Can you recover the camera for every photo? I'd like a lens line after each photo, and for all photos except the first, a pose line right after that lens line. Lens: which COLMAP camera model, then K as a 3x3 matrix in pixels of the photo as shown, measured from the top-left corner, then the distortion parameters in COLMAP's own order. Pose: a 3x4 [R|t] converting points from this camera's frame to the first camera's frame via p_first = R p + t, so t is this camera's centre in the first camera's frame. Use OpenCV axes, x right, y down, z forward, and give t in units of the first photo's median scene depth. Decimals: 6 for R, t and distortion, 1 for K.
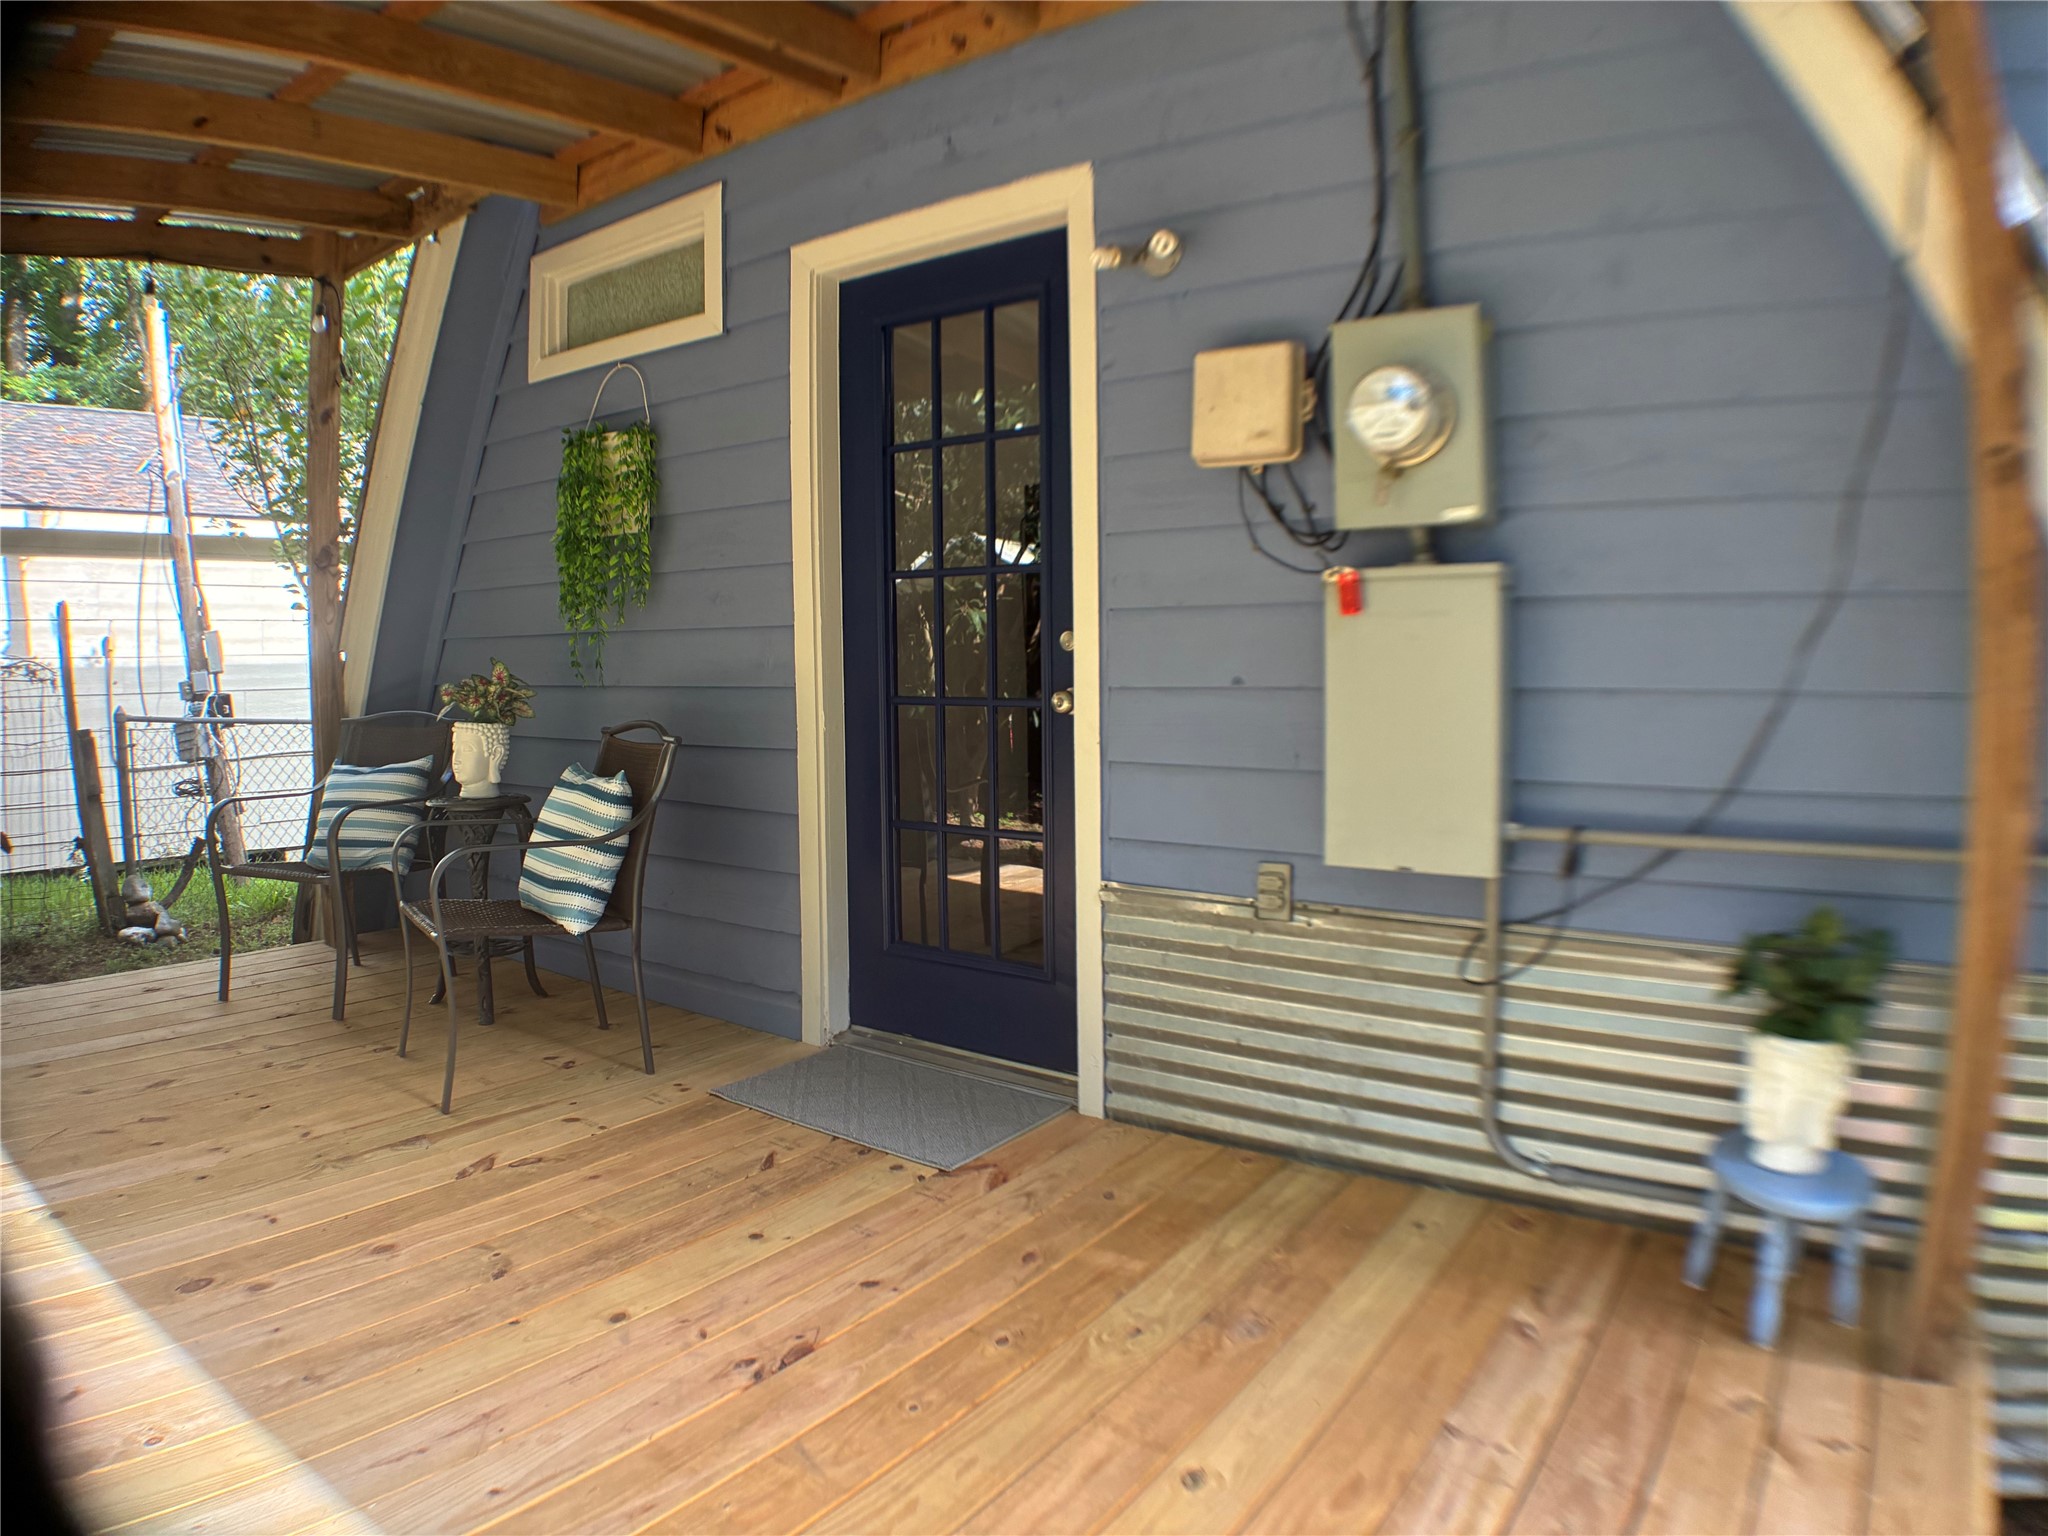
lens RADIAL K [[1240.4, 0, 1022.5], [0, 1240.4, 733.0], [0, 0, 1]] dist [-0.145056, -0.001690]
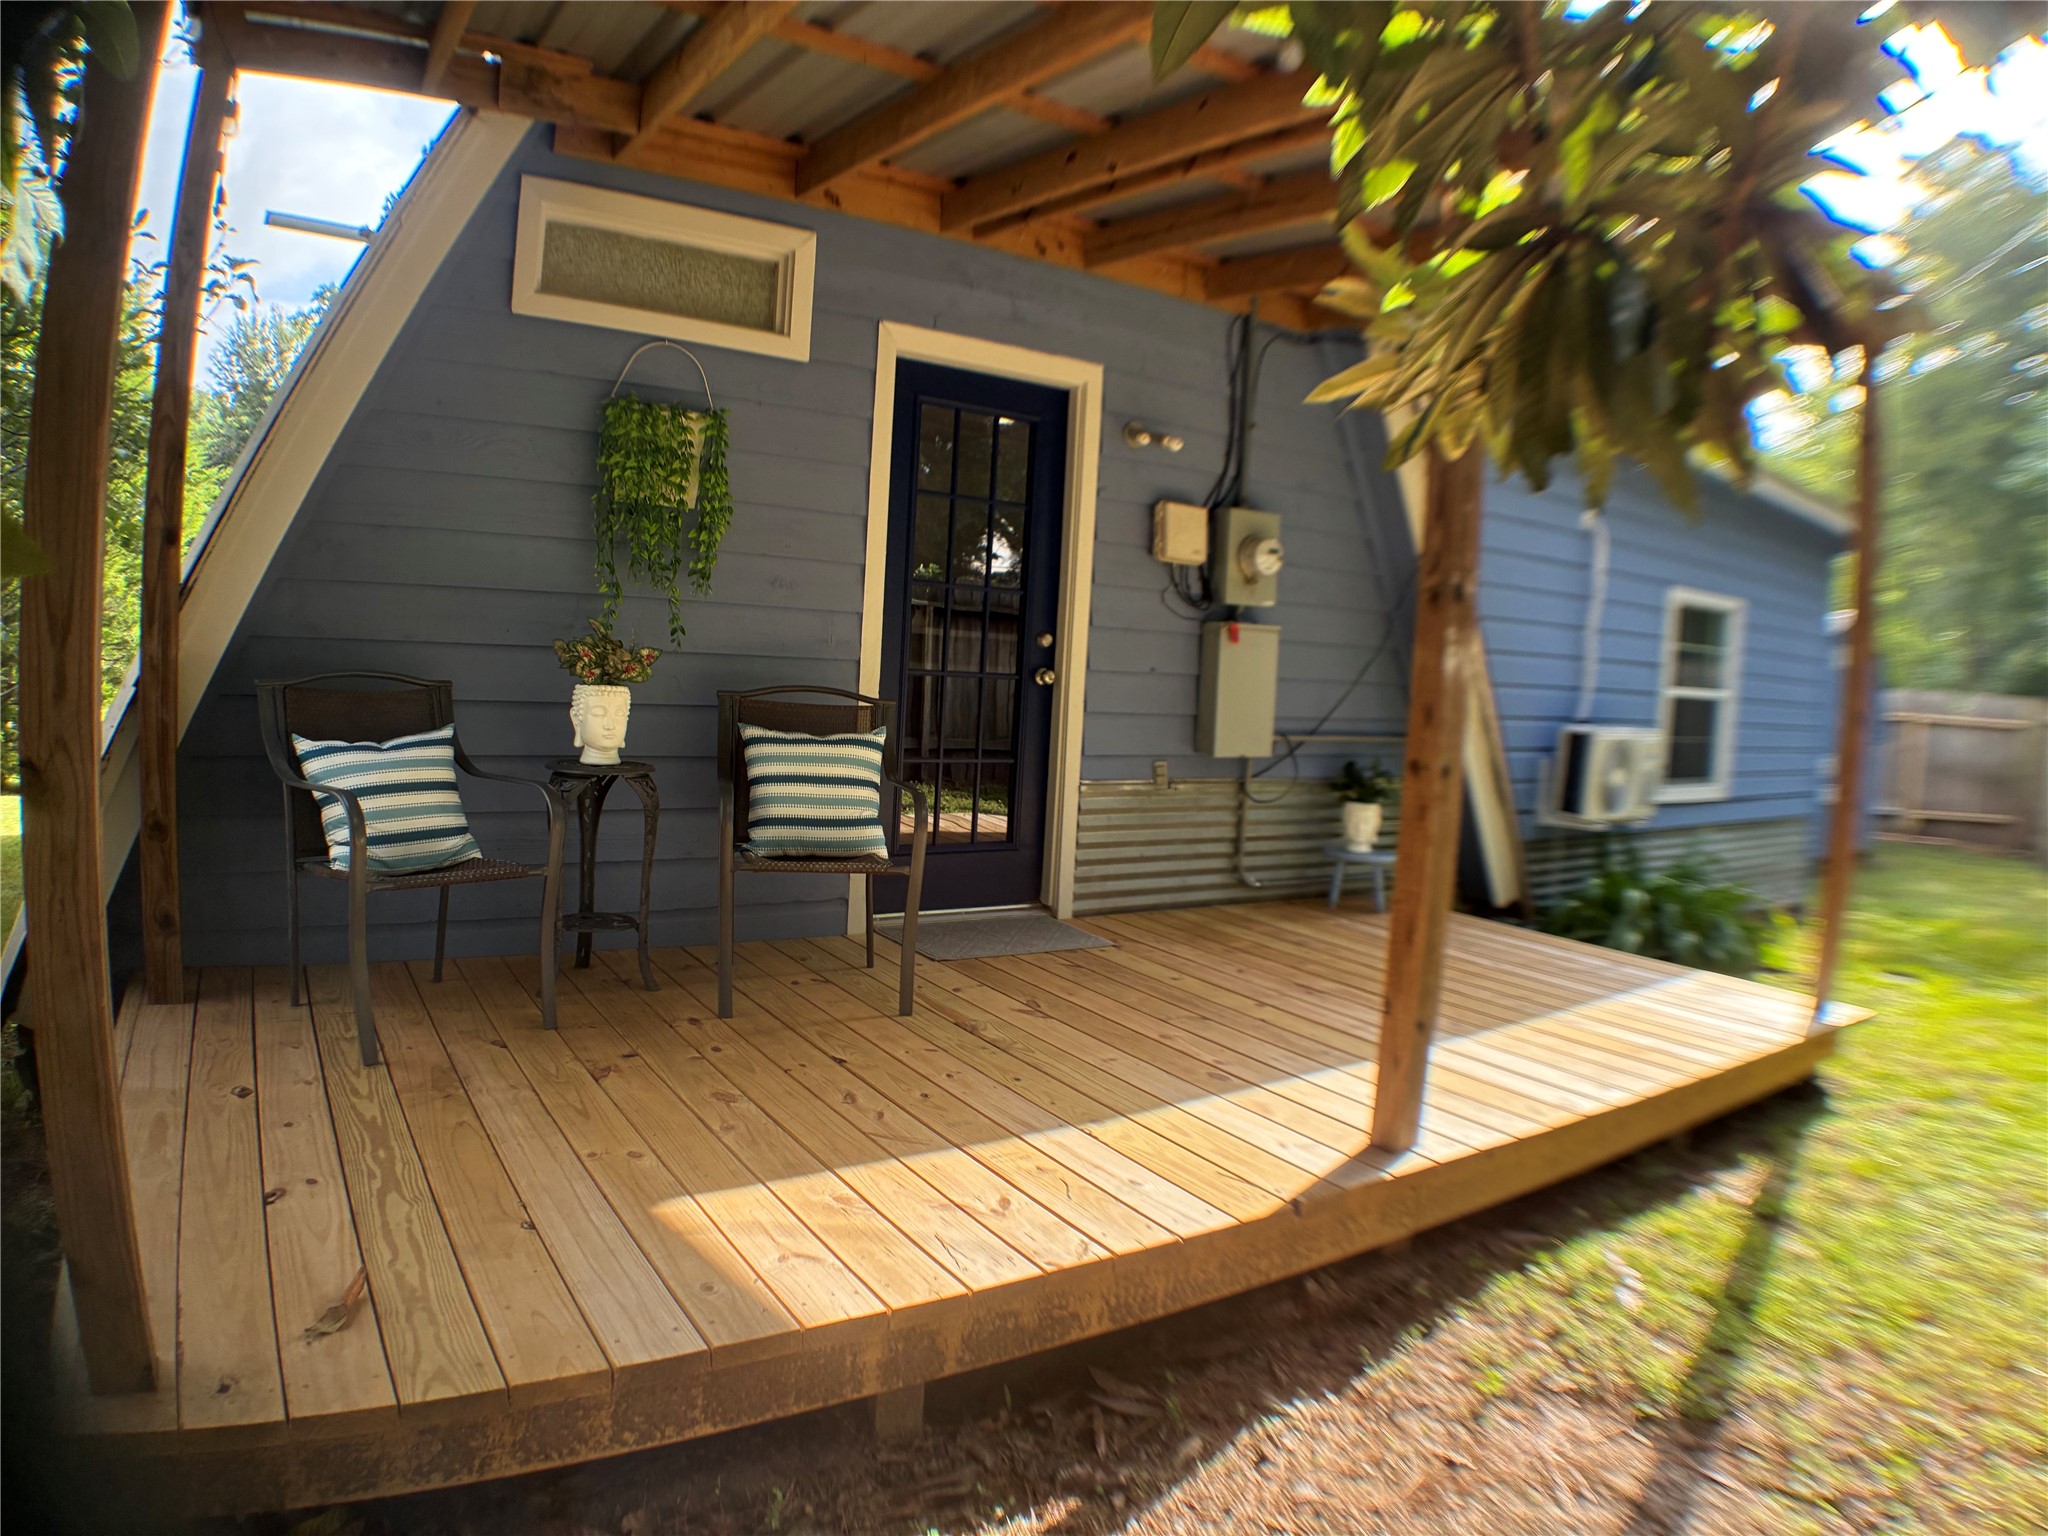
lens RADIAL K [[1240.4, 0, 1022.5], [0, 1240.4, 733.0], [0, 0, 1]] dist [-0.145056, -0.001690]
pose [[0.374178, -0.036245, 0.926648, -1.436678], [-0.009737, 0.999027, 0.043007, -0.019347], [-0.927306, -0.025115, 0.373461, 0.381843]]
